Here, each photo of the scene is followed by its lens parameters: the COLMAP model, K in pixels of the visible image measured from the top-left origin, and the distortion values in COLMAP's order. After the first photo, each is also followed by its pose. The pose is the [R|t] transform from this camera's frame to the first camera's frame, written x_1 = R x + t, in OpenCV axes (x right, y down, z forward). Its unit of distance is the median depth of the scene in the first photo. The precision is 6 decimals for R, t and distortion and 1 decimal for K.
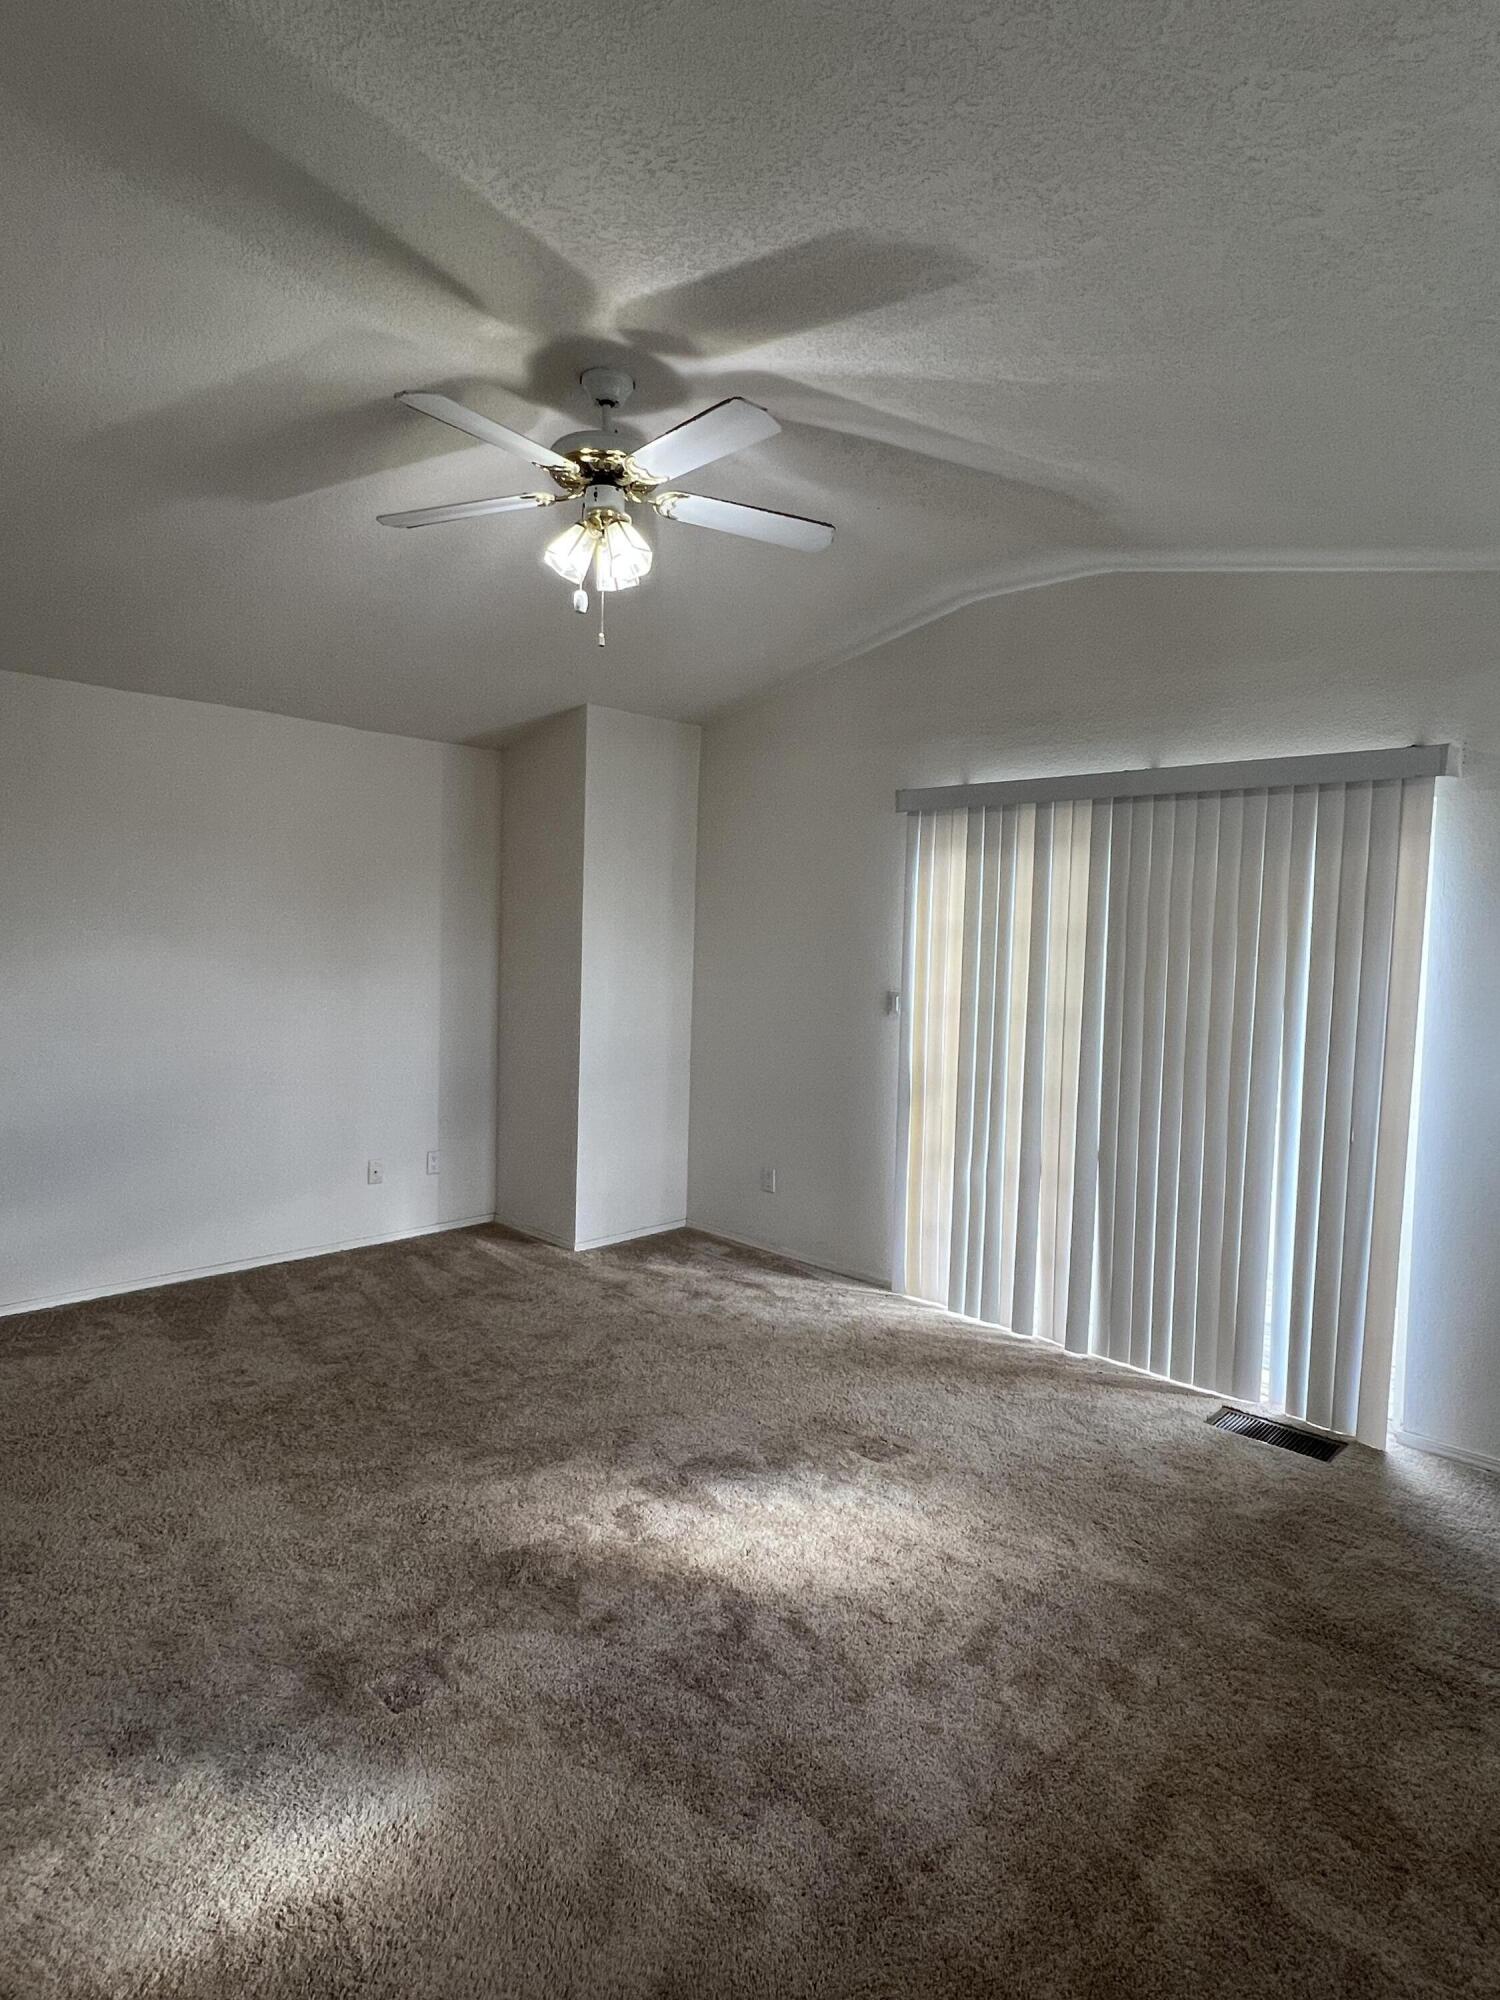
lens RADIAL K [[1103.1, 0, 750.0], [0, 1103.1, 1000.0], [0, 0, 1]] dist [0.001053, 0.001086]
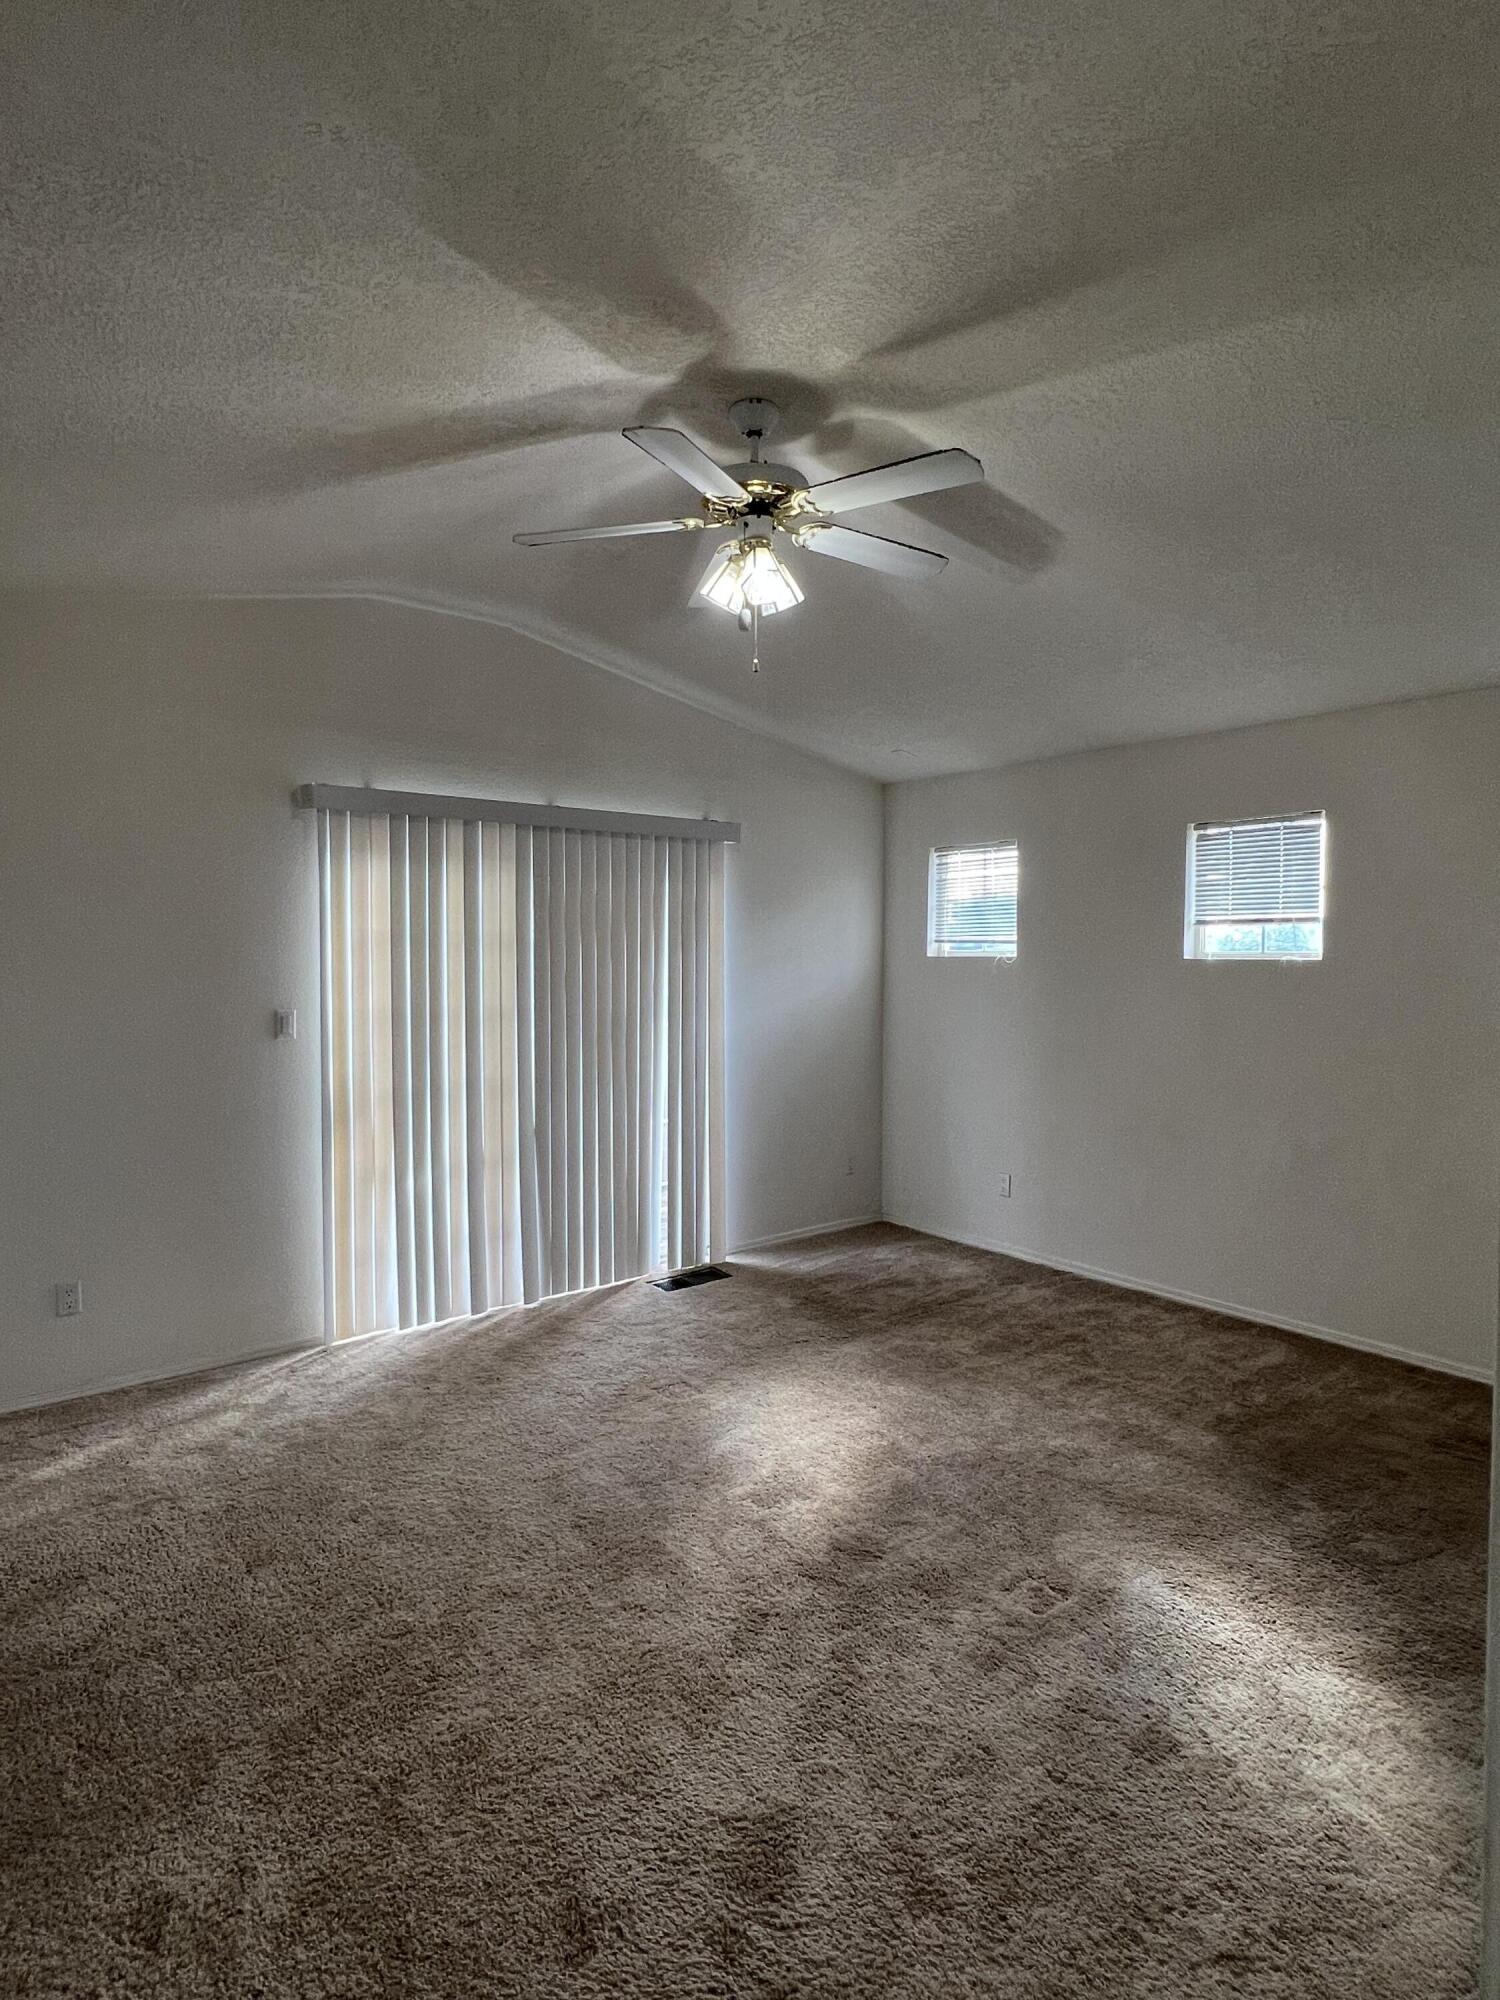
lens RADIAL K [[1103.1, 0, 750.0], [0, 1103.1, 1000.0], [0, 0, 1]] dist [0.001053, 0.001086]
pose [[0.114302, -0.072958, 0.990763, -0.791220], [0.061461, 0.995909, 0.066246, -0.058790], [-0.991543, 0.053321, 0.118318, 0.611522]]
